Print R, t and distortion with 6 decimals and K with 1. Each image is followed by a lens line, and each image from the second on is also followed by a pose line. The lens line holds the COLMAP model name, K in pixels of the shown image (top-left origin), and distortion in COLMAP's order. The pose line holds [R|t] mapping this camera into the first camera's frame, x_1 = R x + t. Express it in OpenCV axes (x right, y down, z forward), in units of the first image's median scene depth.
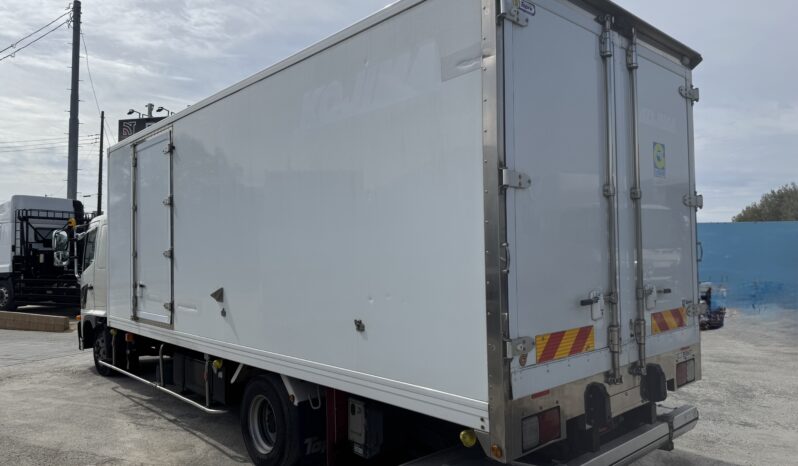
lens RADIAL K [[564.4, 0, 398.3], [0, 564.4, 228.3], [0, 0, 1]] dist [0.037654, -0.048748]
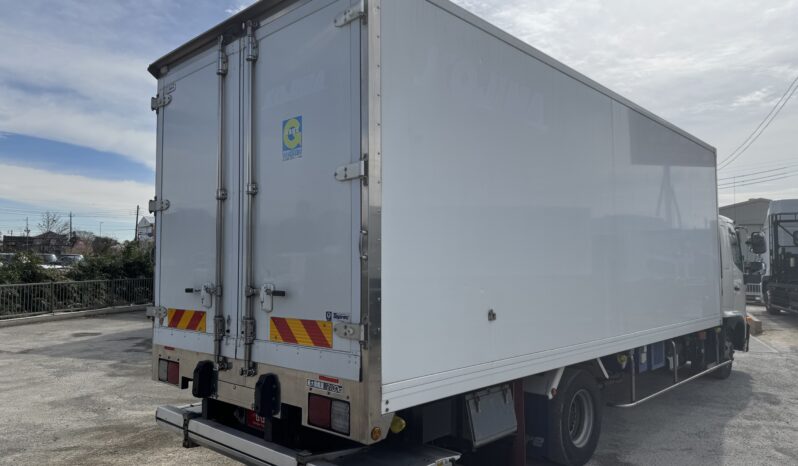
lens RADIAL K [[564.4, 0, 402.8], [0, 564.4, 233.6], [0, 0, 1]] dist [0.037654, -0.048748]
pose [[0.098966, -0.043168, -0.994154, 1.429215], [0.042891, 0.998315, -0.039079, 0.065635], [0.994166, -0.038773, 0.100650, 1.180565]]
